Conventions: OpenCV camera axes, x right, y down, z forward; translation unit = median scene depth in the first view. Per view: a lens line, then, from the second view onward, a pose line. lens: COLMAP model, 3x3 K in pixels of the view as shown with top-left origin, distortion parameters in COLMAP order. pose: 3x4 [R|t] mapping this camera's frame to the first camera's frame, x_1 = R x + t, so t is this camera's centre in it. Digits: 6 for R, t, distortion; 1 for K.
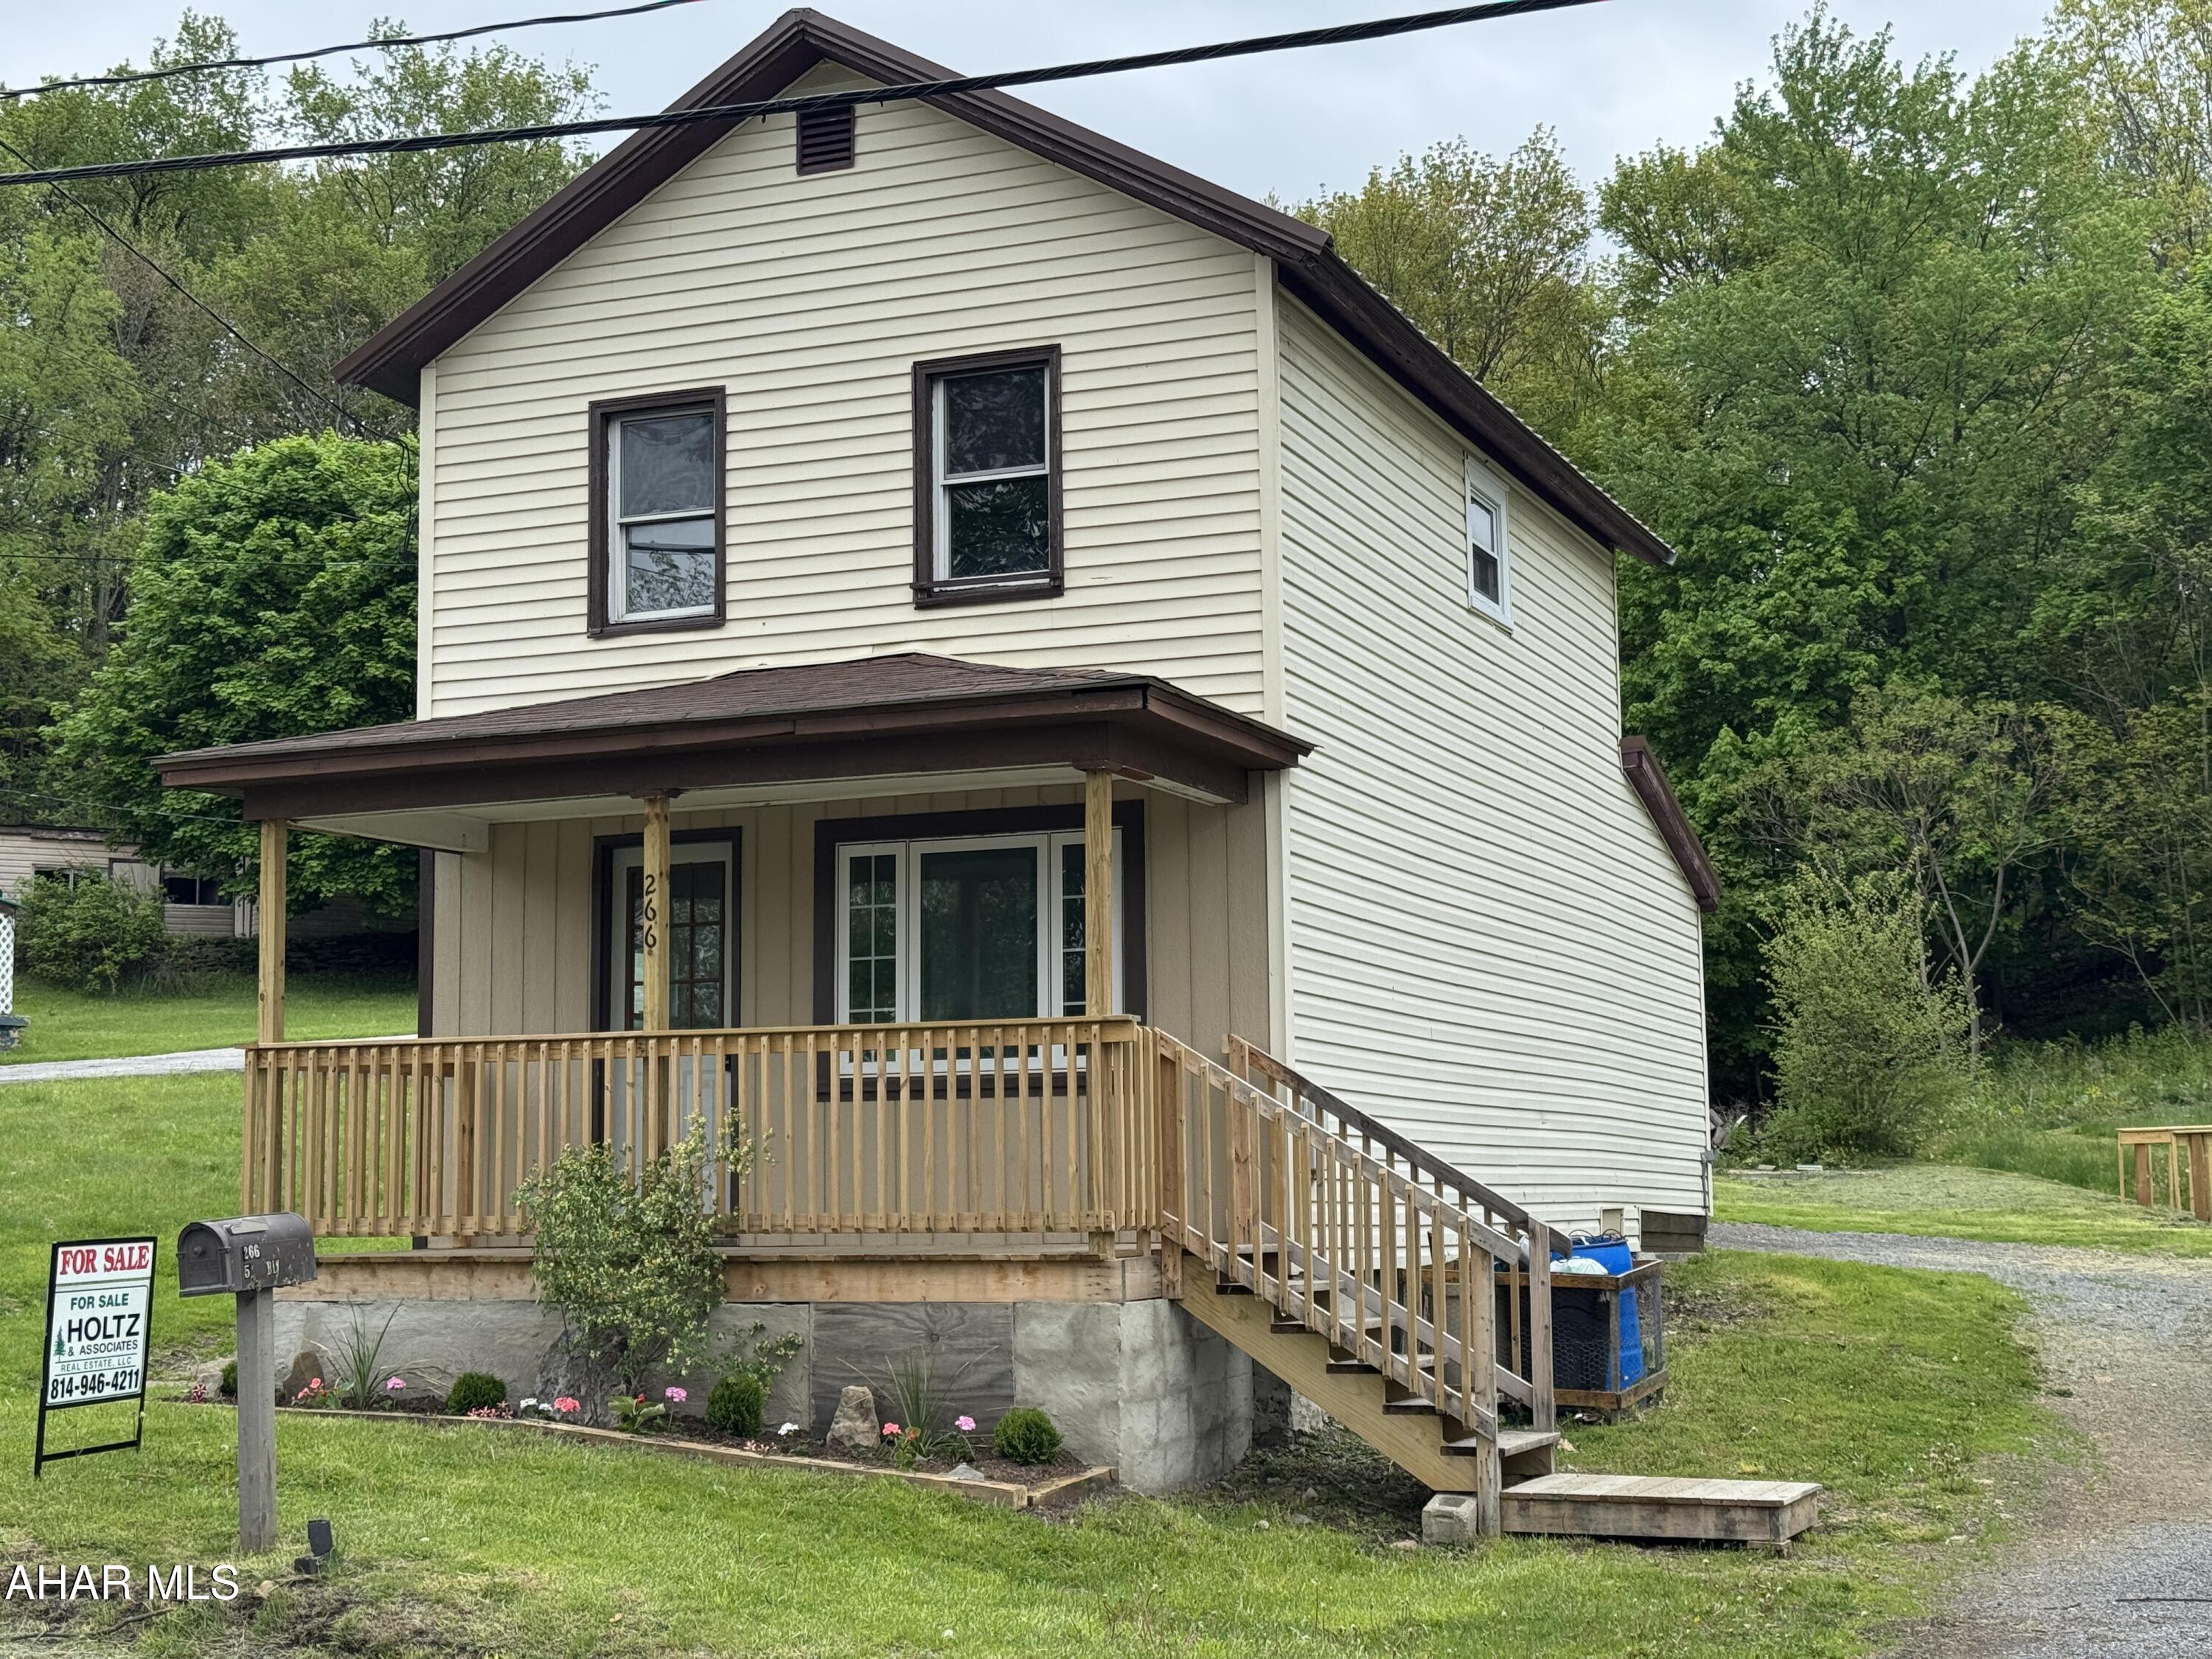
lens RADIAL K [[3081.1, 0, 1104.4], [0, 3081.1, 828.7], [0, 0, 1]] dist [0.191107, 0.000000]
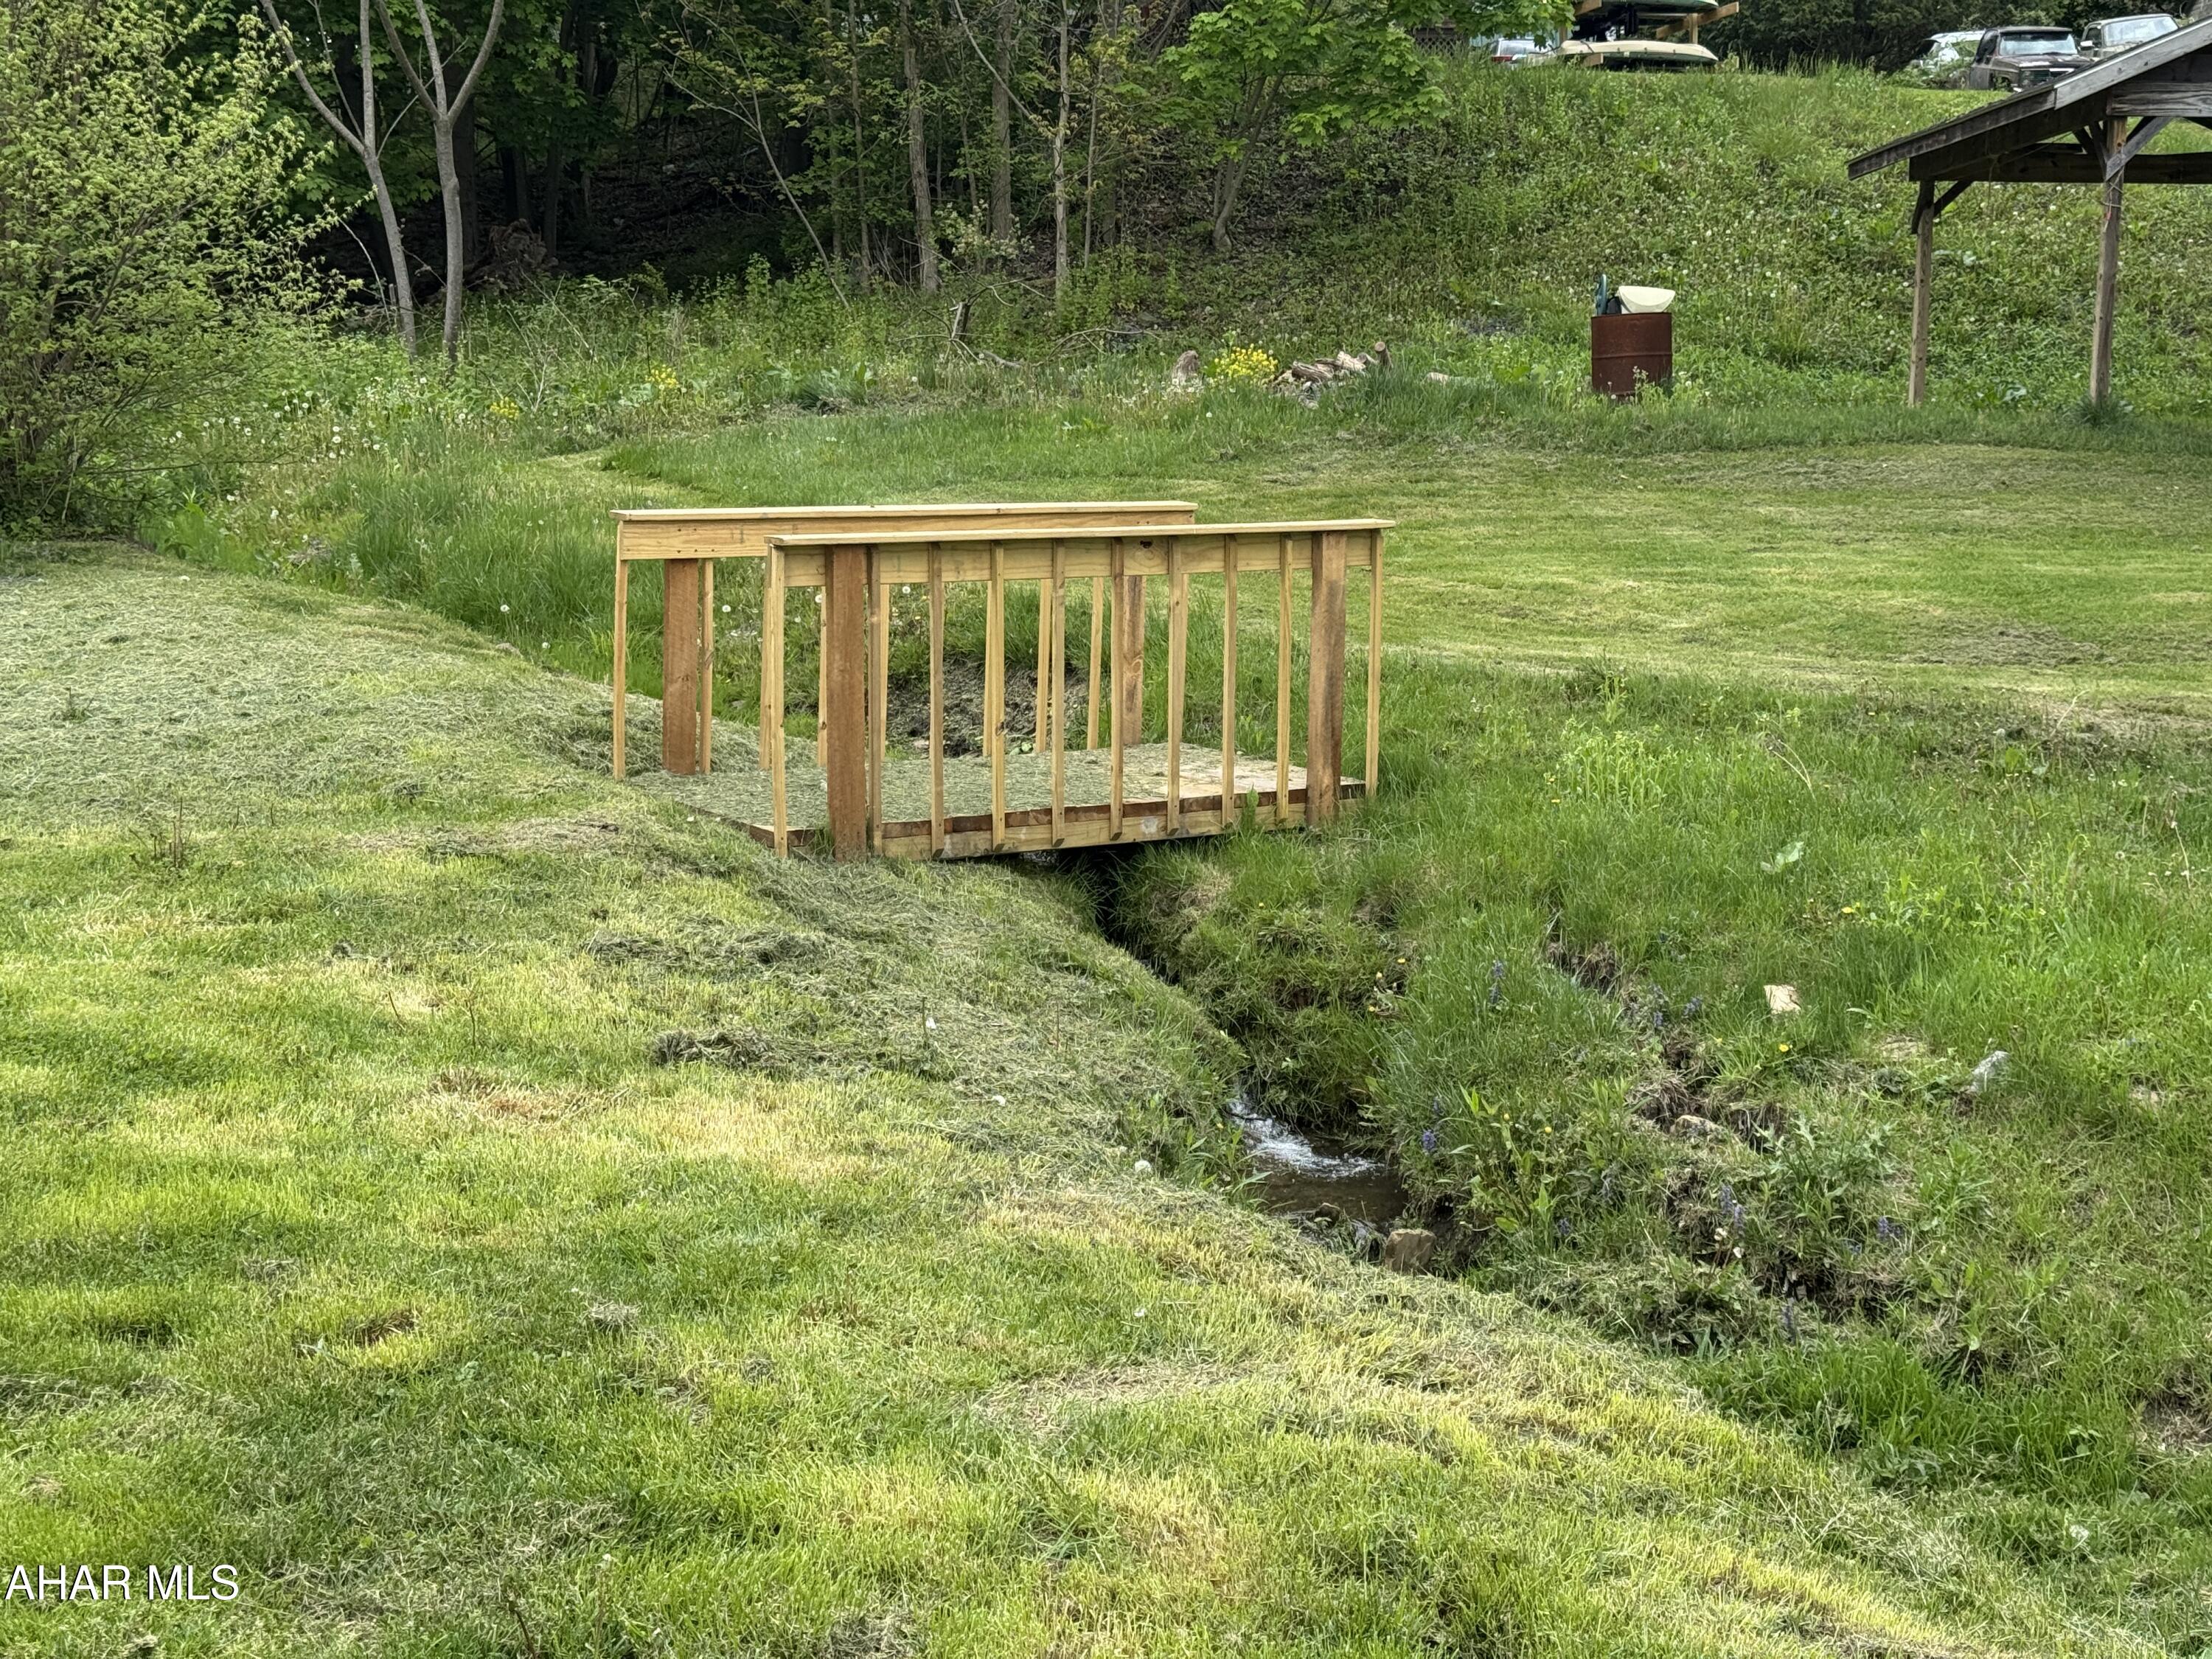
lens RADIAL K [[3081.1, 0, 1105.1], [0, 3081.1, 829.8], [0, 0, 1]] dist [0.191107, 0.000000]
pose [[0.913617, -0.010579, 0.406438, 0.158235], [-0.083650, 0.973384, 0.213370, 0.037801], [-0.397878, -0.228937, 0.888415, 0.461217]]
